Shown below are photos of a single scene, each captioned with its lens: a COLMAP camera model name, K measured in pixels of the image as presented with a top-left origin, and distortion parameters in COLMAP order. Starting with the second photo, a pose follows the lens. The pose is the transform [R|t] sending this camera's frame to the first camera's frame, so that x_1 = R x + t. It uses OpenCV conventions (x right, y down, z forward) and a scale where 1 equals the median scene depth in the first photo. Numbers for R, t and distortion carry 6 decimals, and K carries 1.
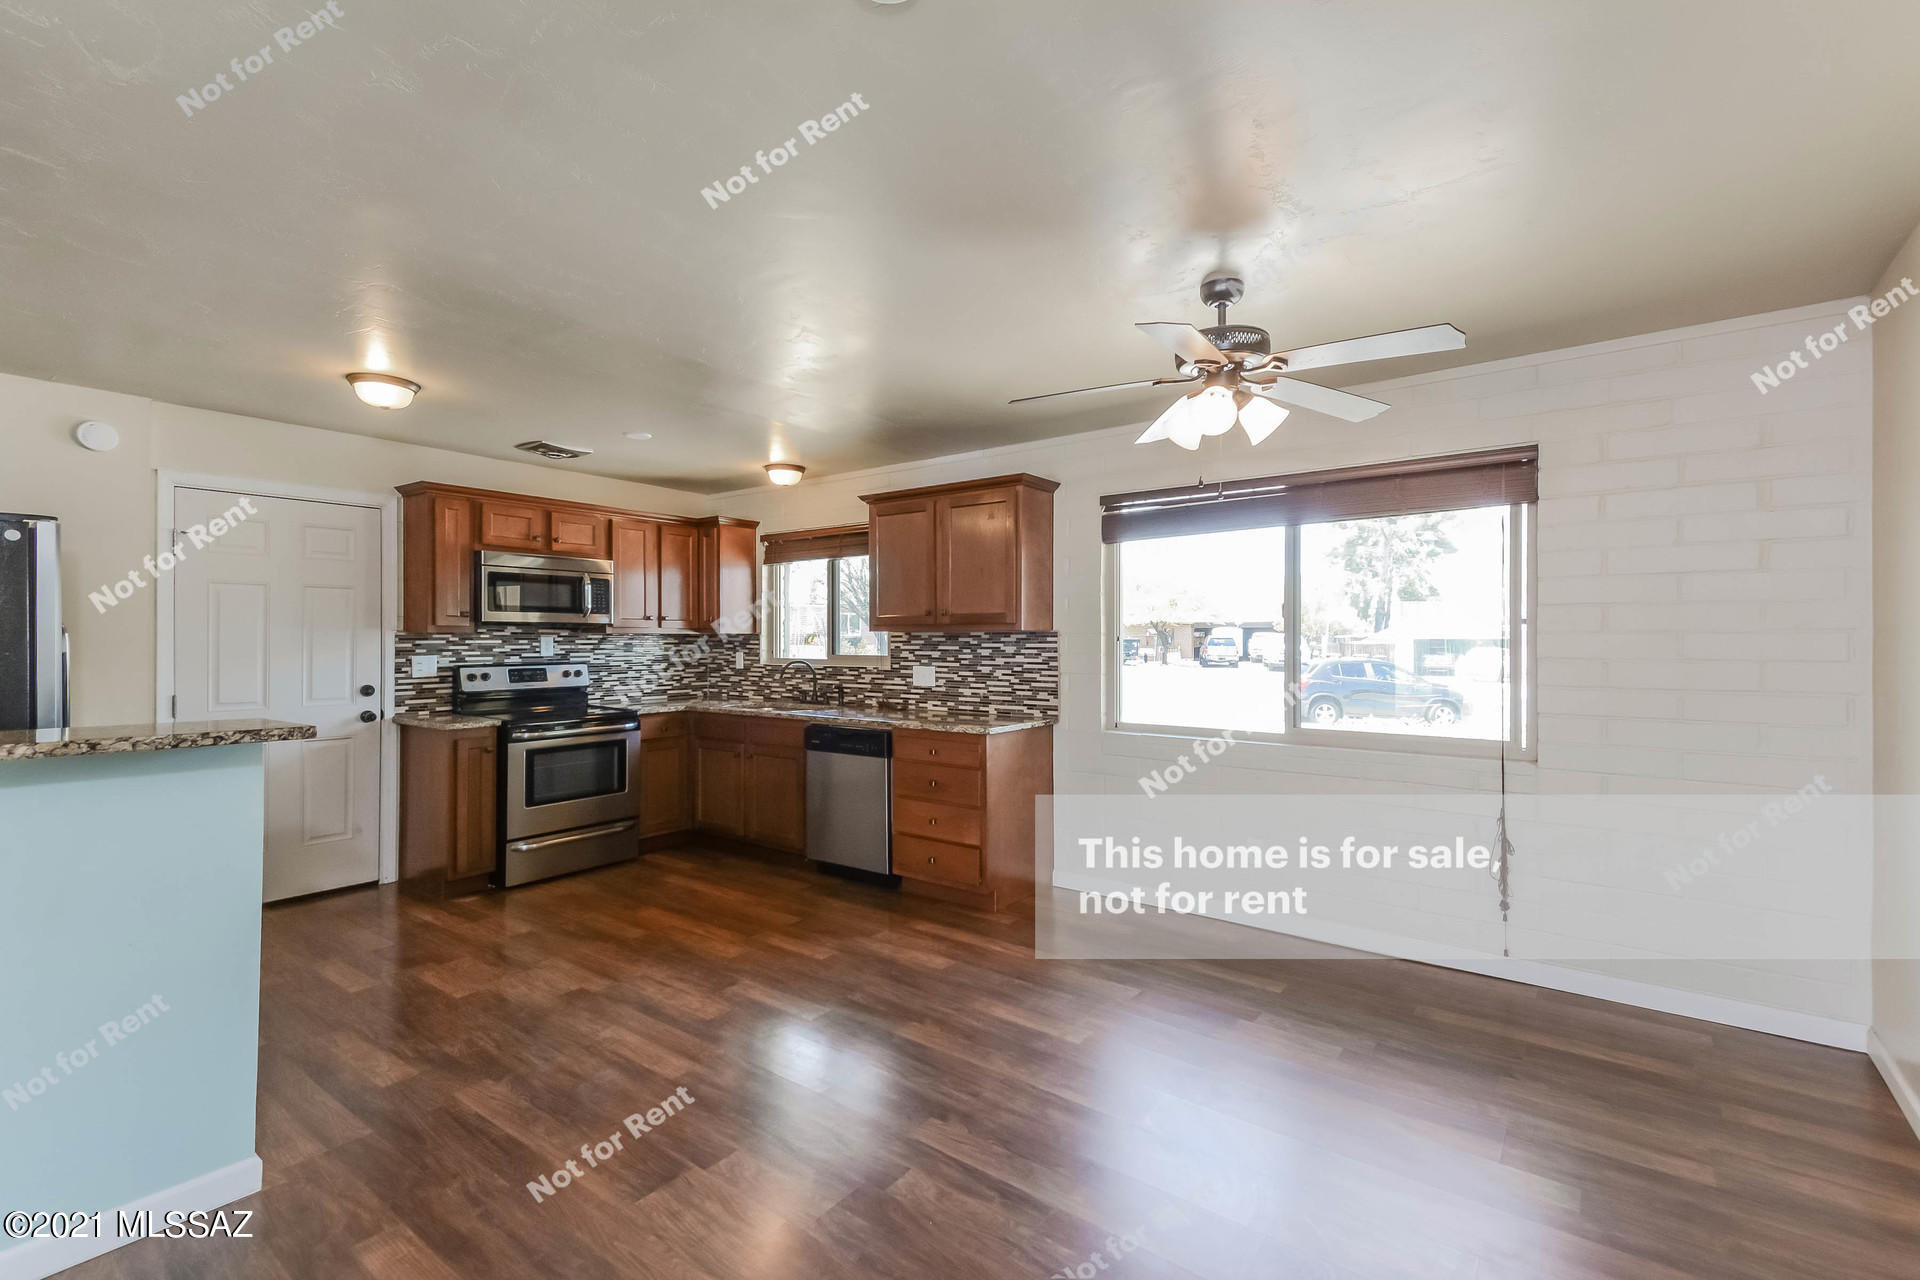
lens RADIAL K [[843.9, 0, 991.1], [0, 843.9, 644.0], [0, 0, 1]] dist [0.026307, -0.006308]
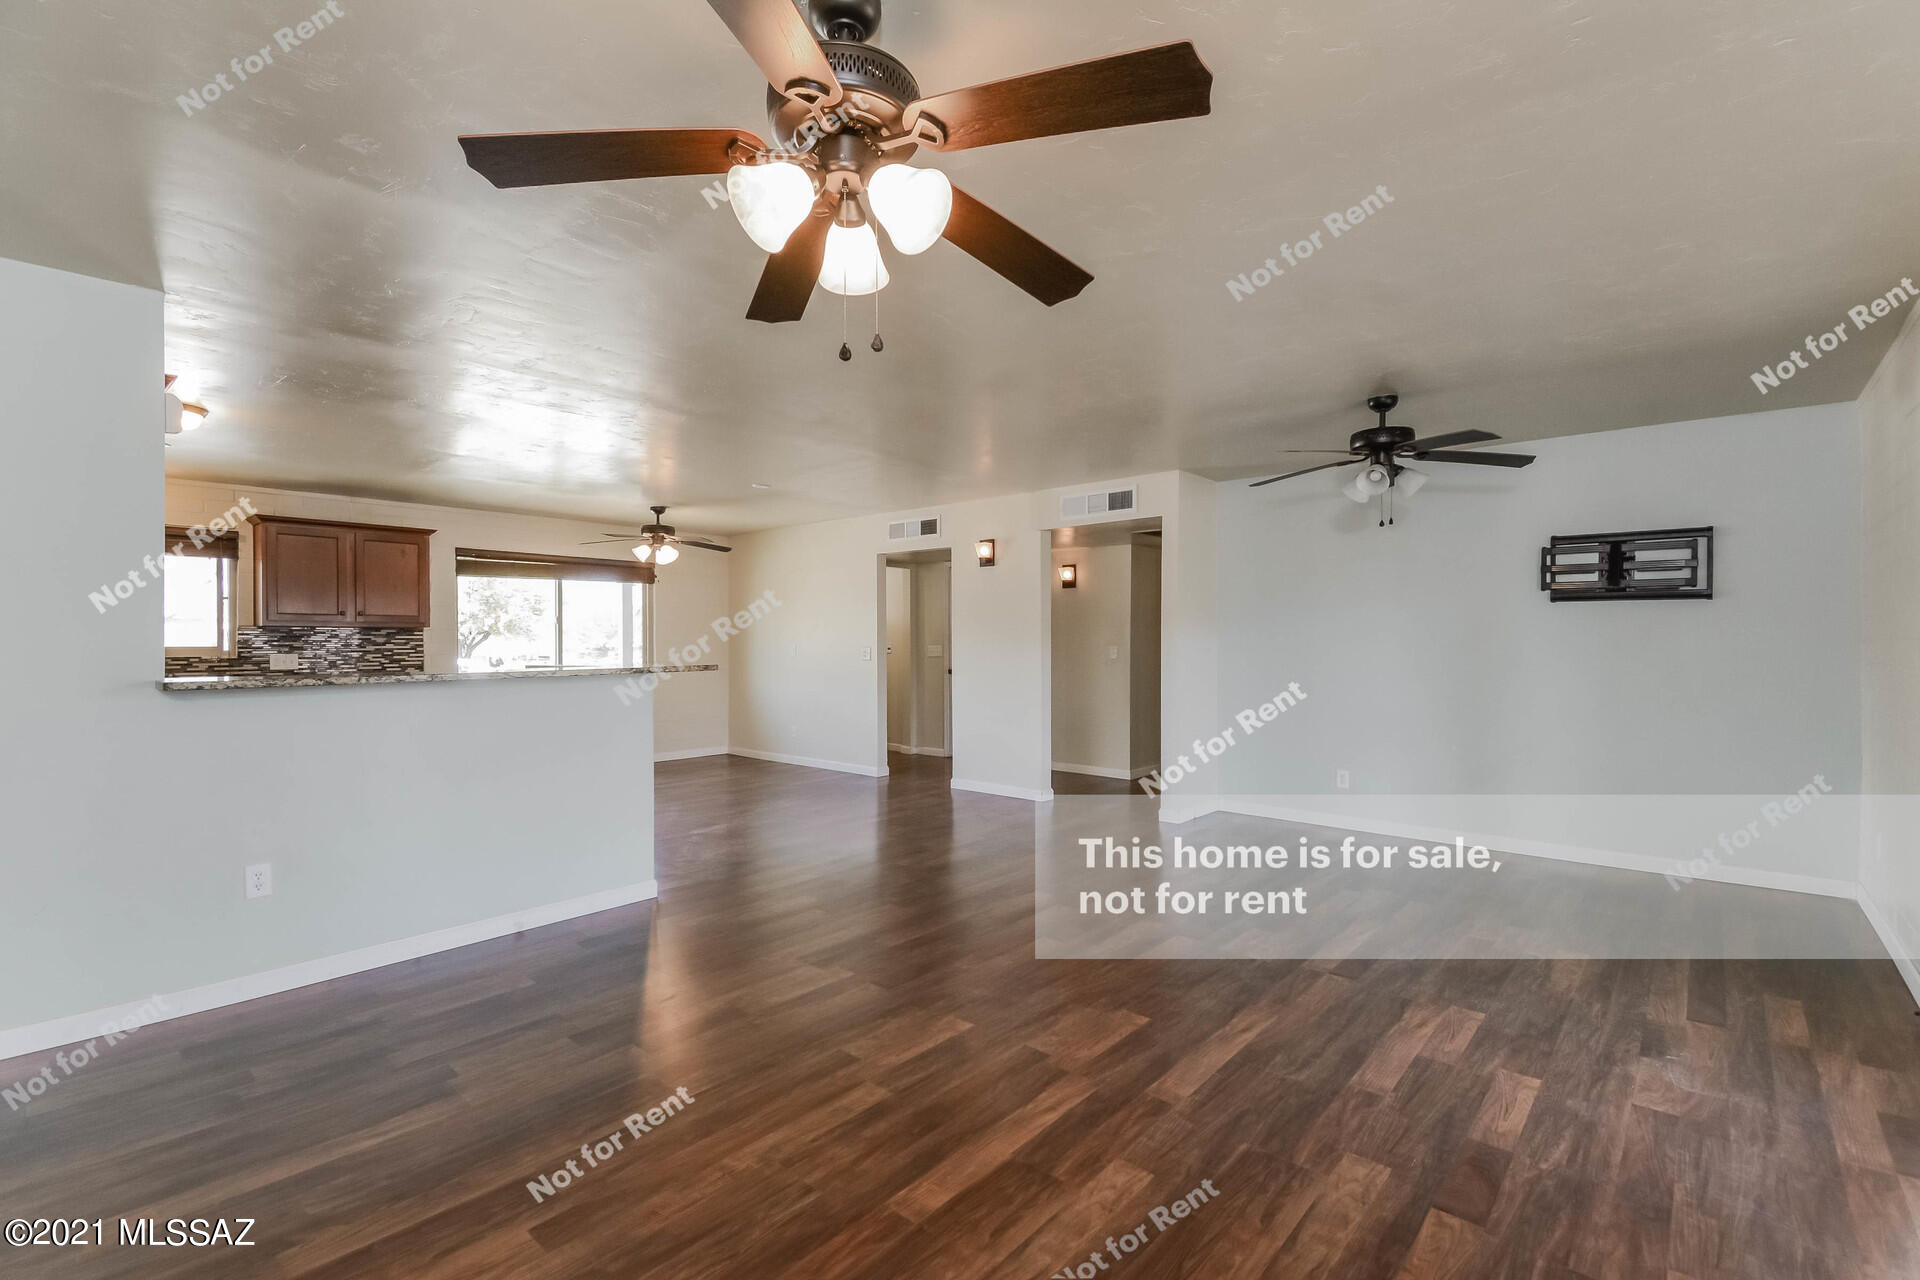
lens RADIAL K [[843.9, 0, 935.9], [0, 843.9, 642.2], [0, 0, 1]] dist [0.026307, -0.006308]
pose [[0.105042, -0.002652, 0.994464, -1.313017], [0.007671, 0.999969, 0.001857, 0.014349], [-0.994438, 0.007434, 0.105059, -0.114555]]
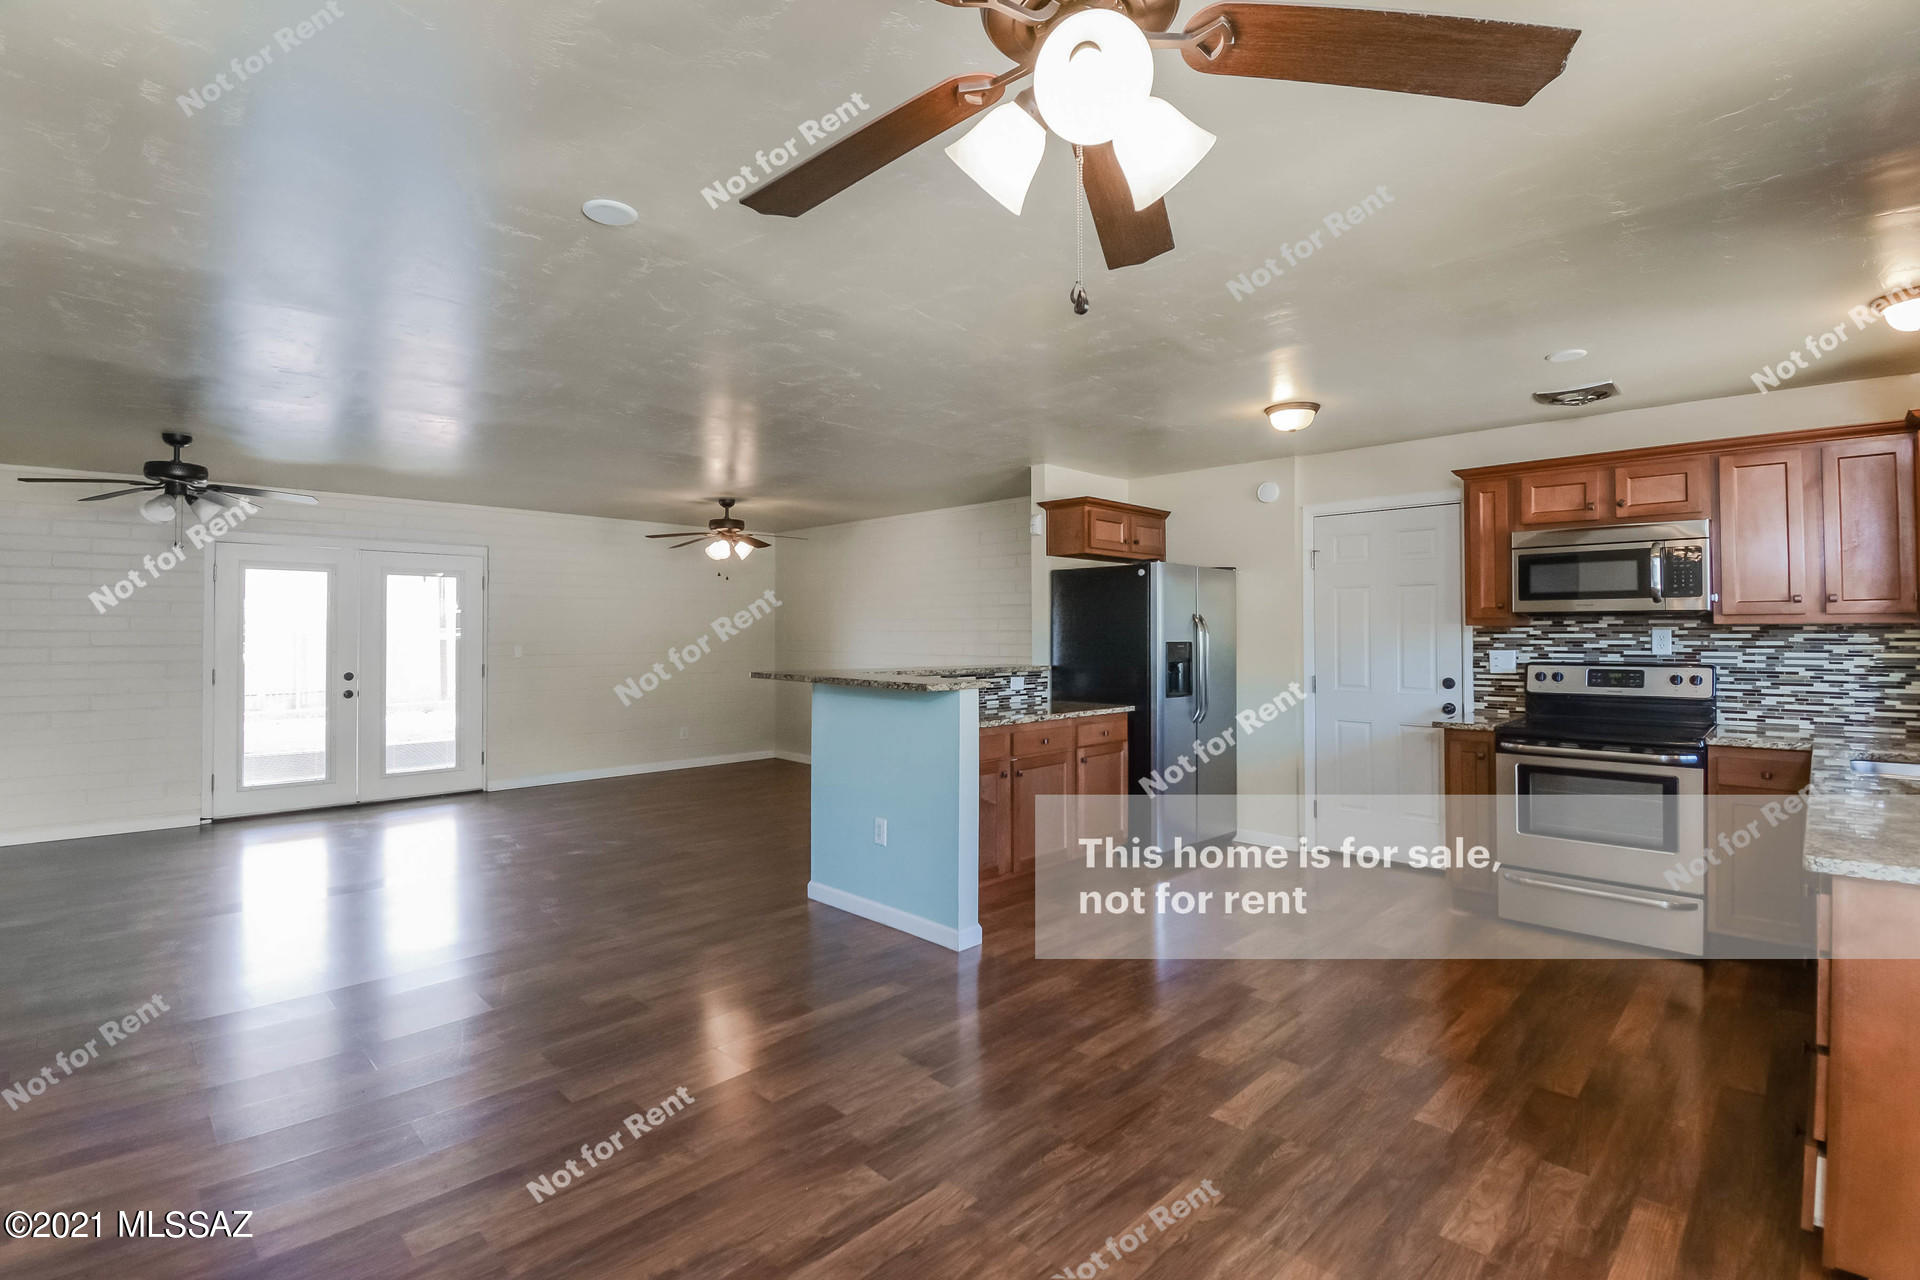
lens RADIAL K [[889.1, 0, 939.5], [0, 889.1, 630.7], [0, 0, 1]] dist [-0.012906, -0.010676]
pose [[-0.170471, -0.004306, -0.985353, 0.394415], [-0.004630, 0.999983, -0.003569, -0.001875], [0.985352, 0.003954, -0.170488, 0.548667]]
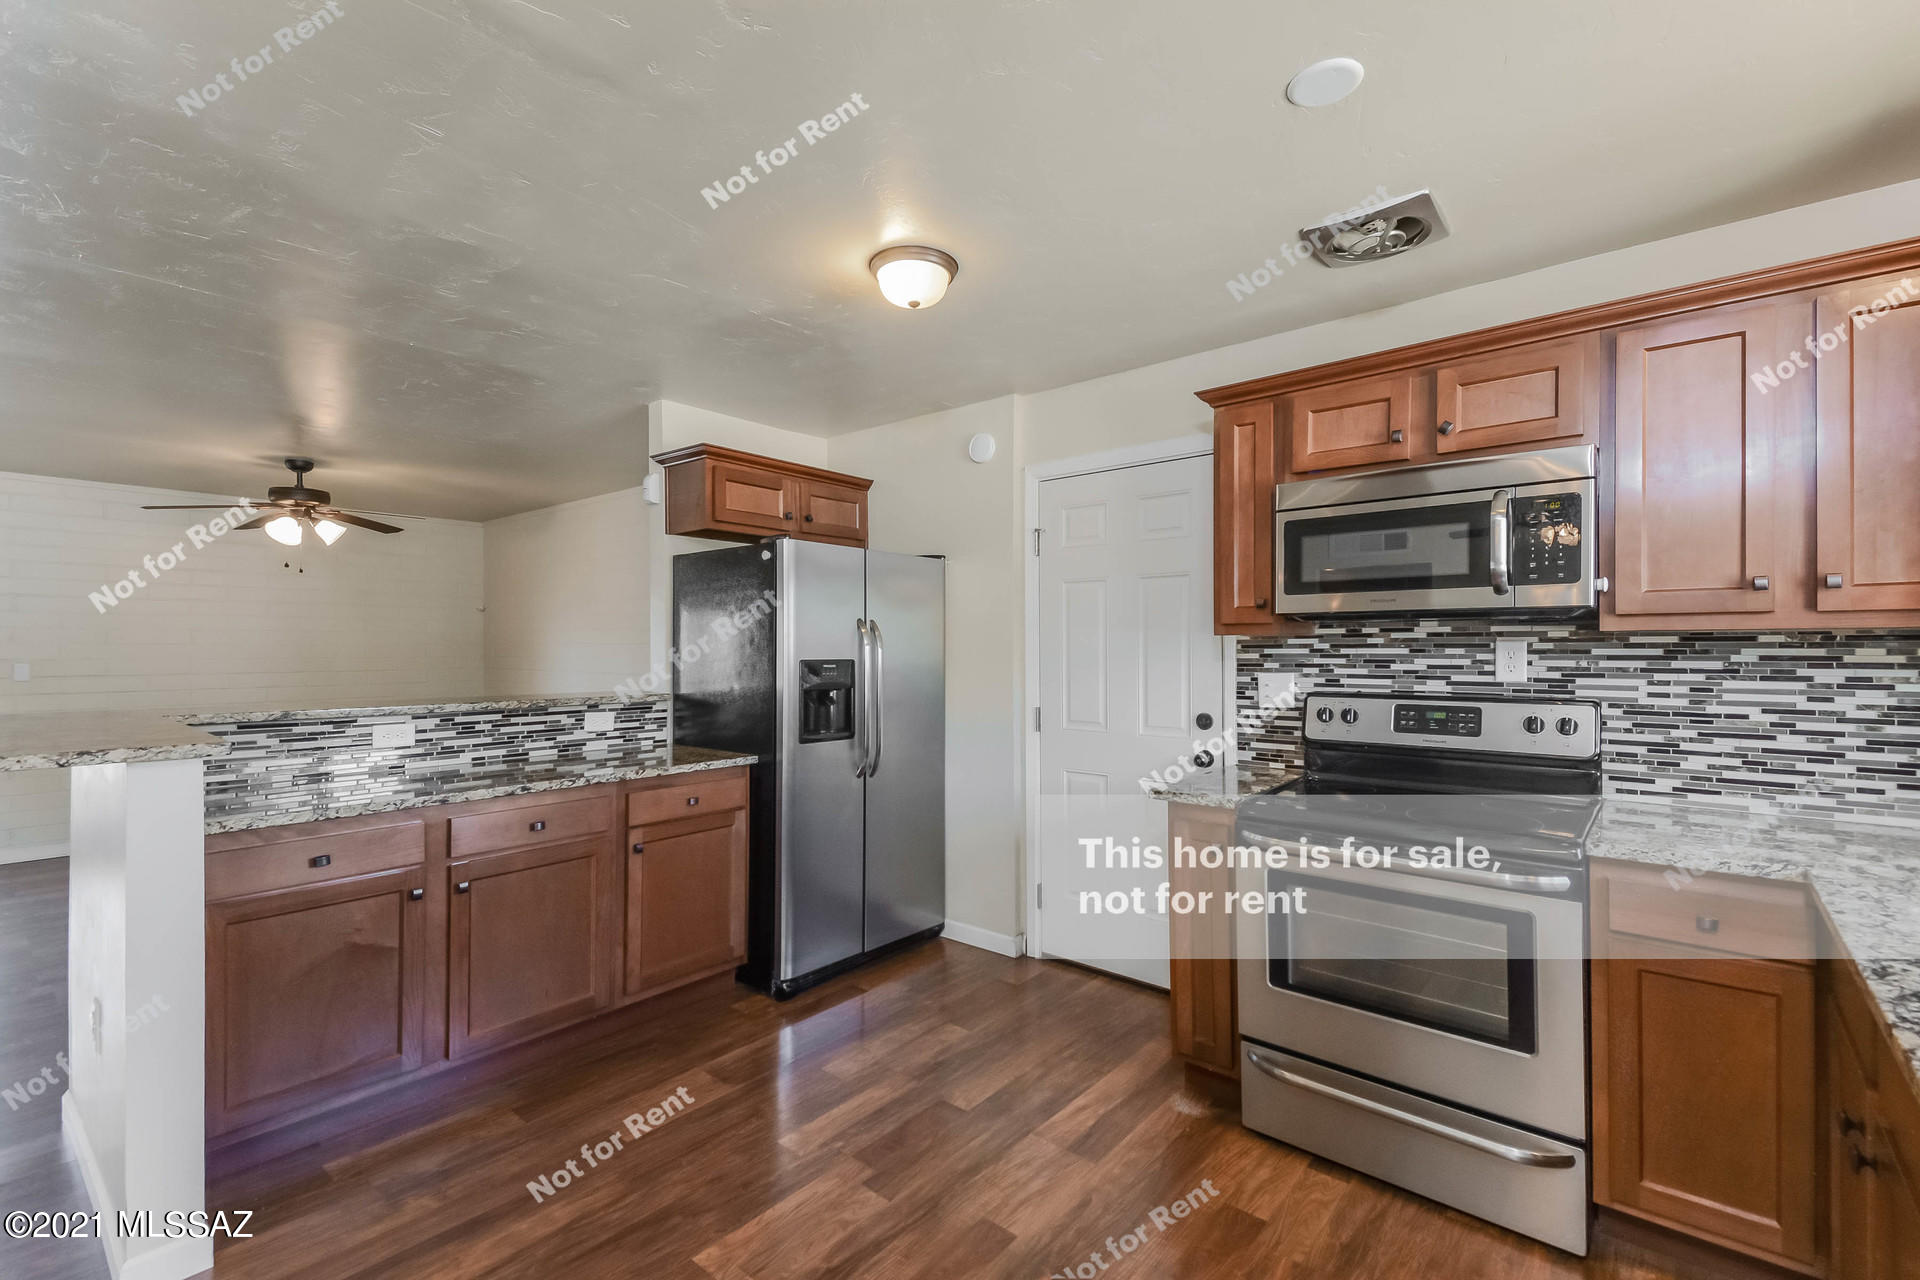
lens RADIAL K [[843.9, 0, 940.4], [0, 843.9, 652.0], [0, 0, 1]] dist [0.026307, -0.006308]
pose [[-0.090289, 0.008136, -0.995882, -0.032899], [-0.002933, 0.999960, 0.008435, -0.006167], [0.995911, 0.003683, -0.090261, 0.804701]]
